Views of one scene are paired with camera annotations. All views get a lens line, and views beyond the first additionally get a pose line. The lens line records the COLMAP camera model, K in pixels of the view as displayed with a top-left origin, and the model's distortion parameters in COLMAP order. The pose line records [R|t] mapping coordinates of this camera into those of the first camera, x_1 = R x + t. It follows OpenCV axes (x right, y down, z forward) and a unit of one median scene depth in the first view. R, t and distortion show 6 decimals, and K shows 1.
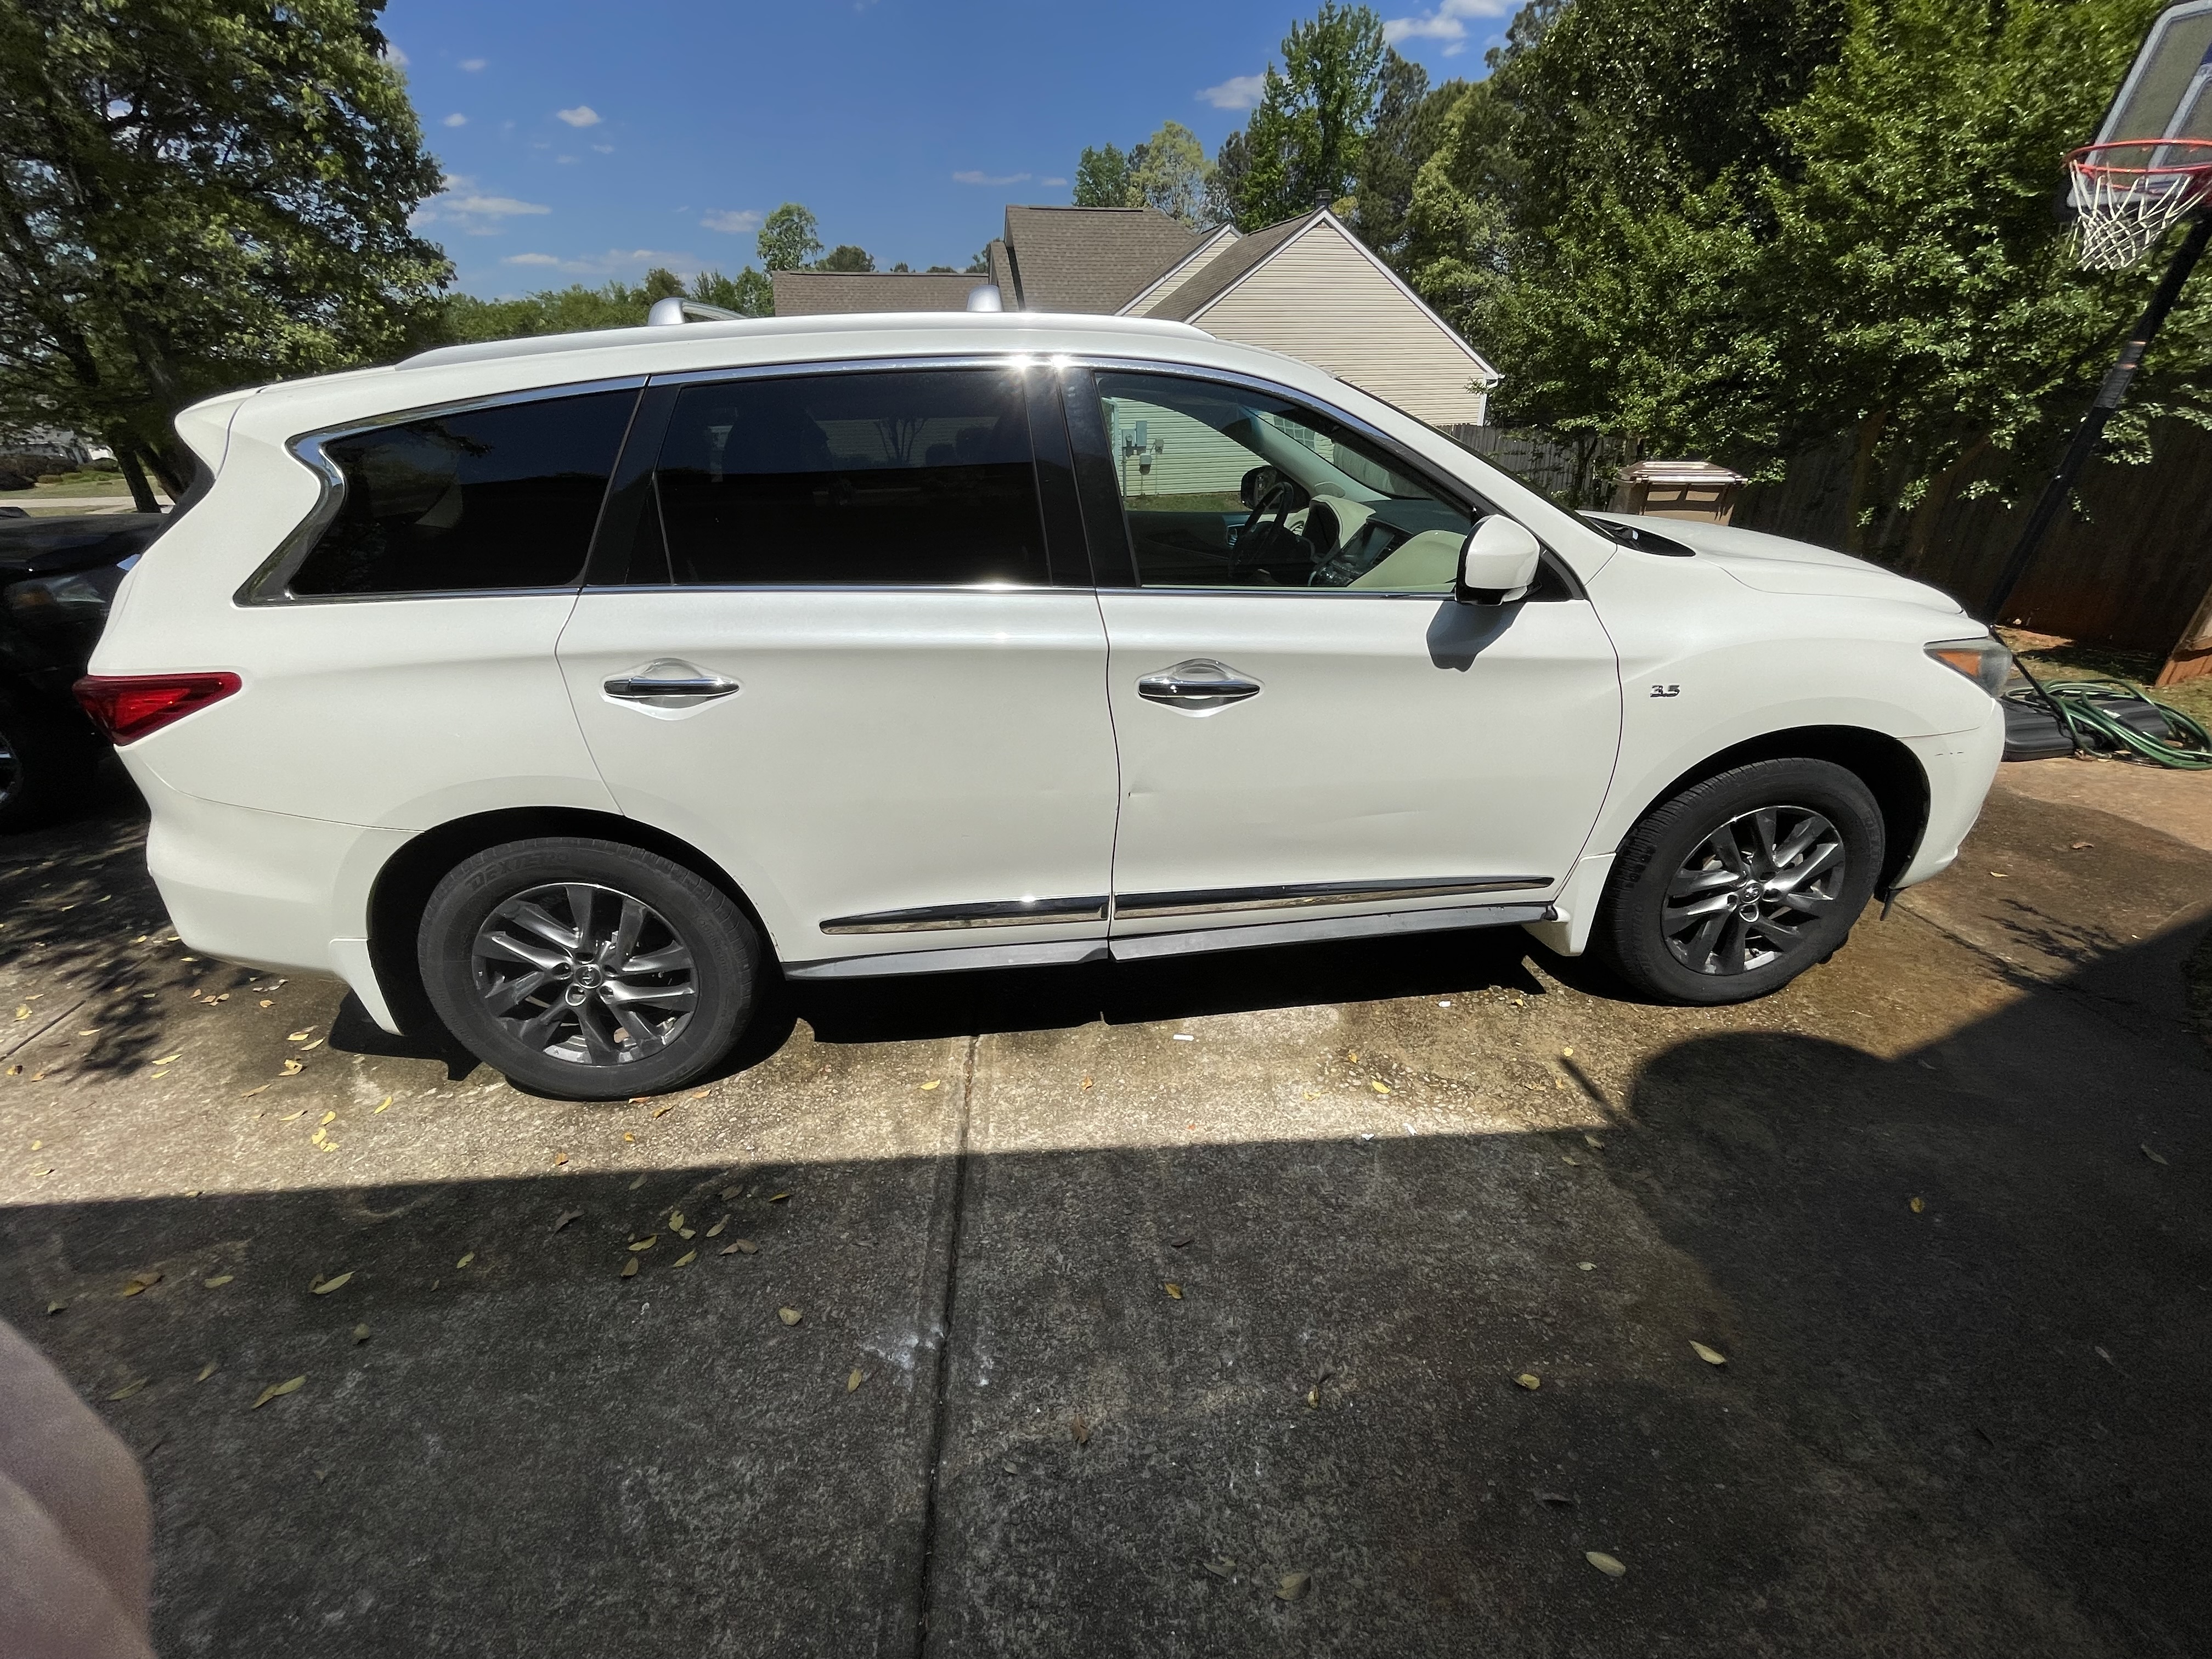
lens RADIAL K [[879.5, 0, 1106.0], [0, 879.5, 829.5], [0, 0, 1]] dist [-0.001166, -0.000354]
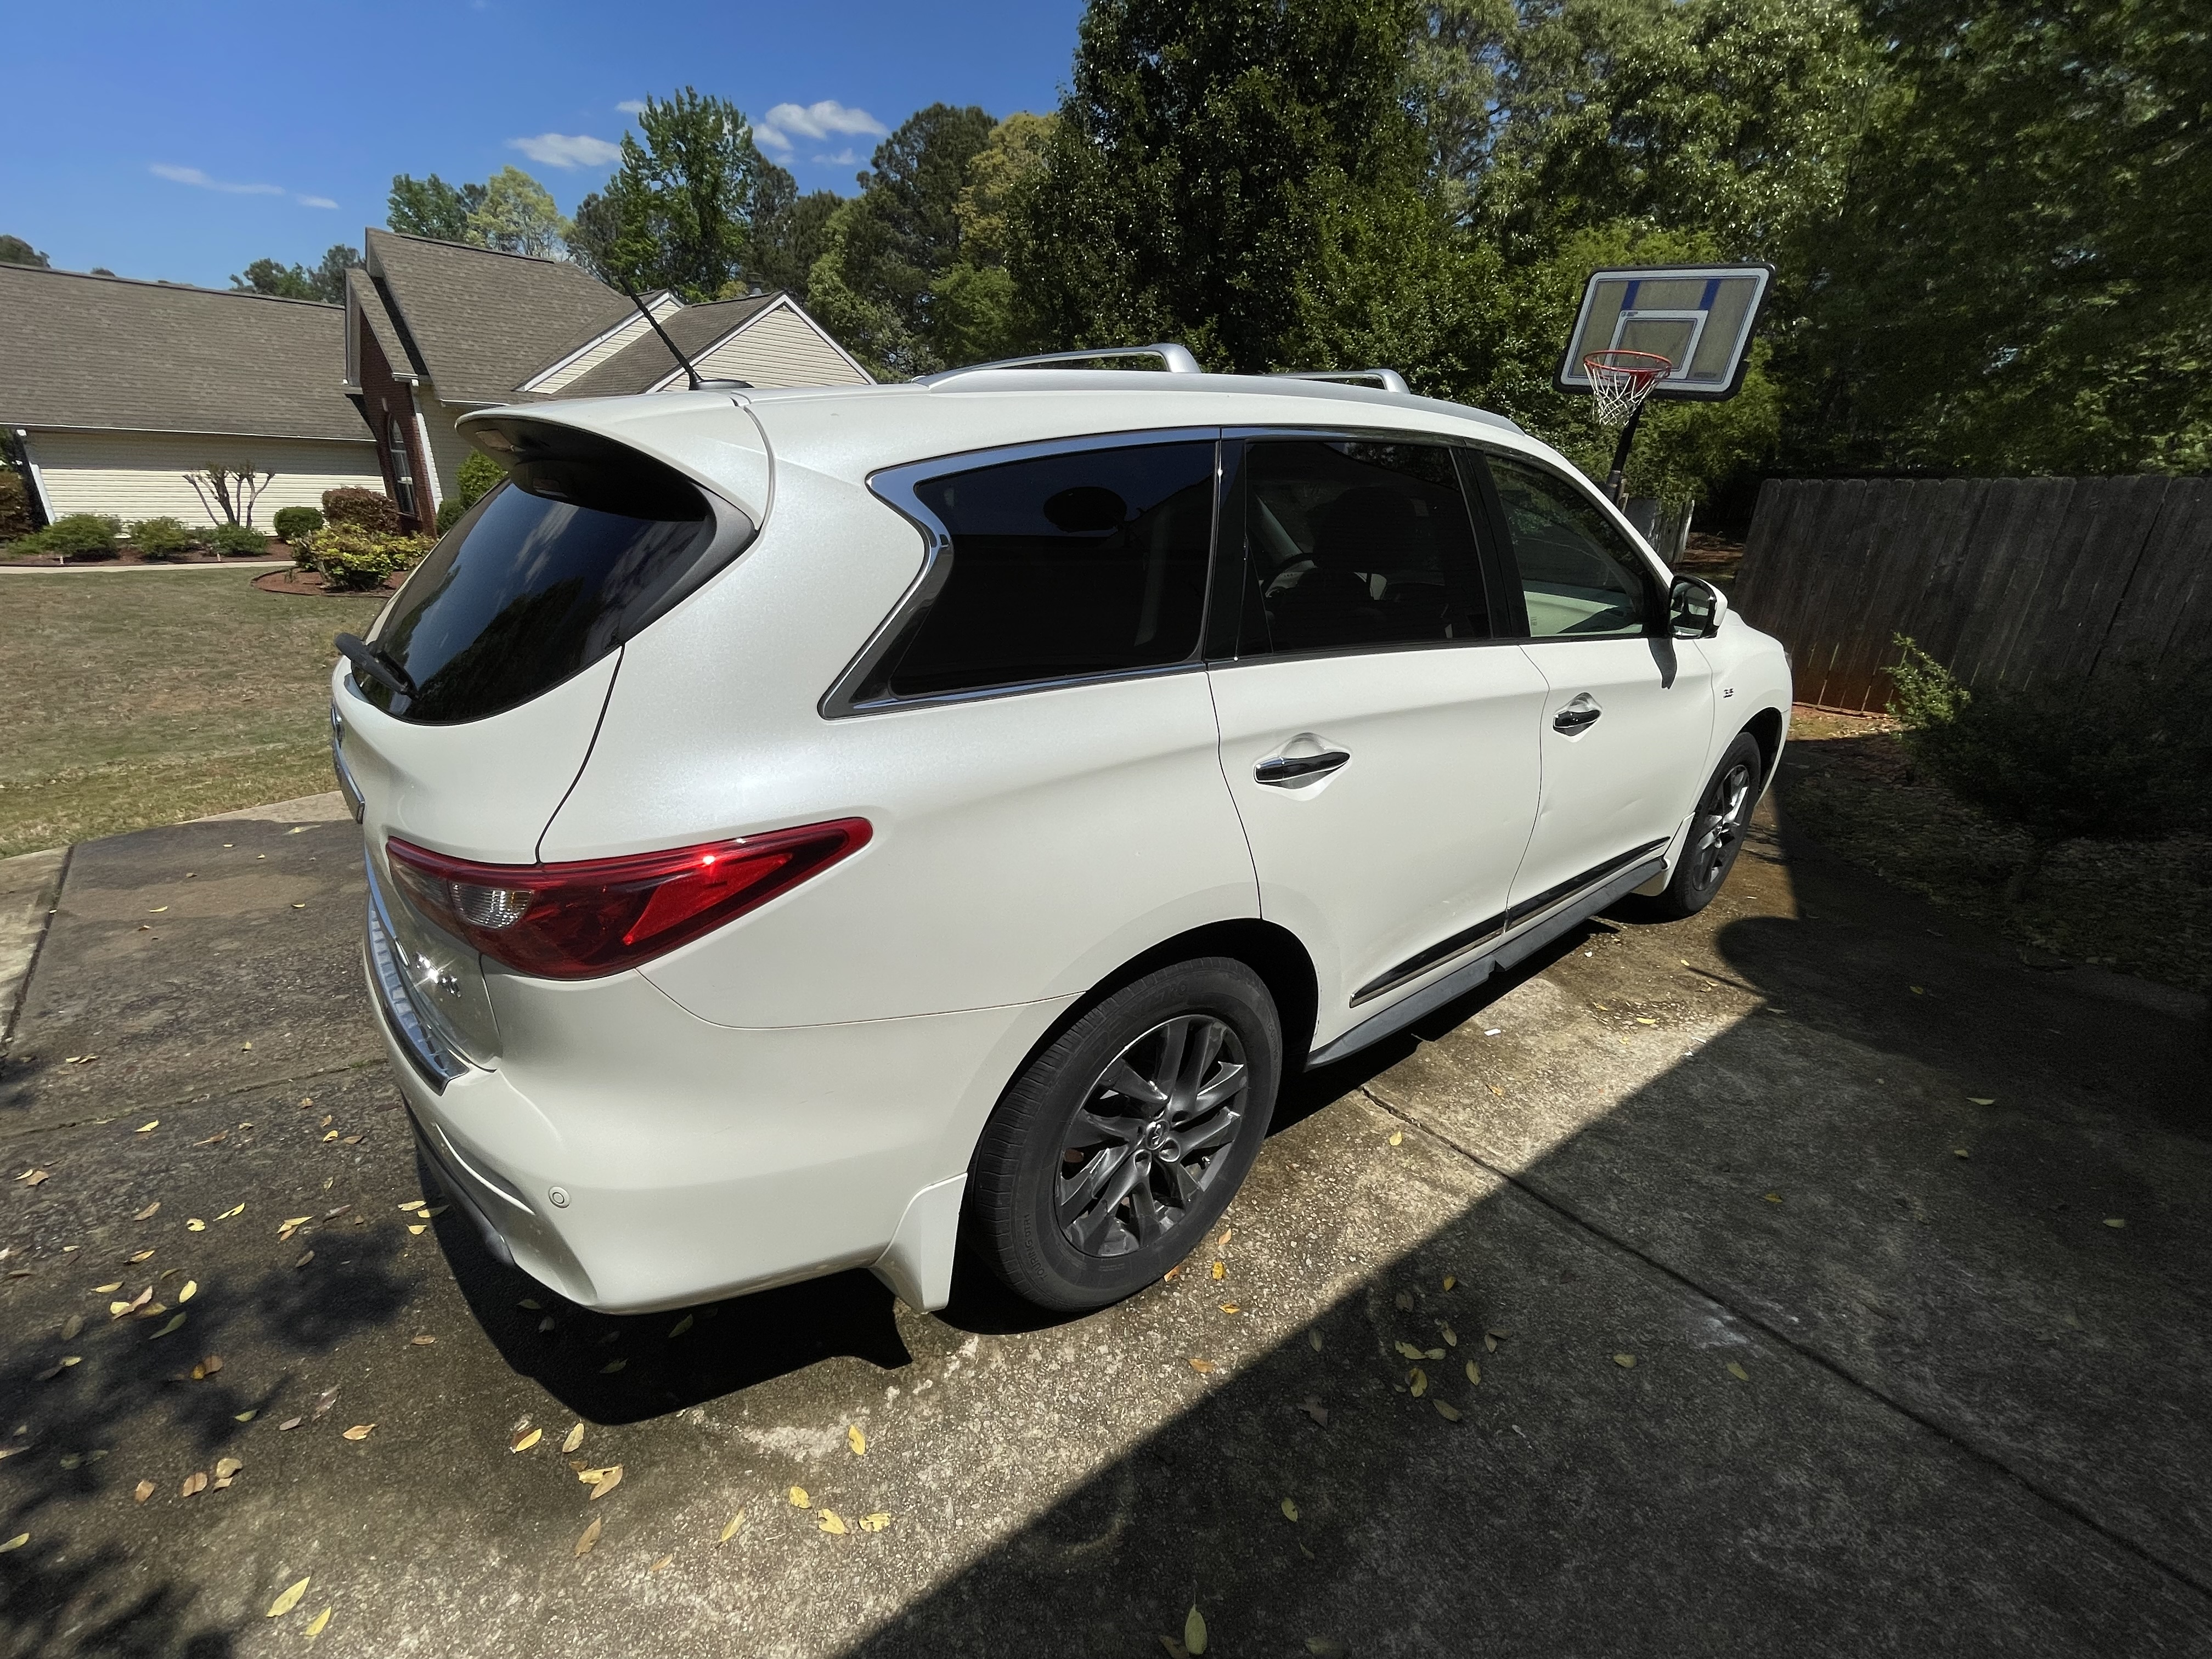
lens RADIAL K [[883.6, 0, 1093.7], [0, 883.6, 836.9], [0, 0, 1]] dist [-0.001534, -0.000447]
pose [[0.844399, -0.158174, 0.511831, -1.042398], [0.193579, 0.980951, -0.016210, -0.104859], [-0.499517, 0.112768, 0.858933, 0.302387]]
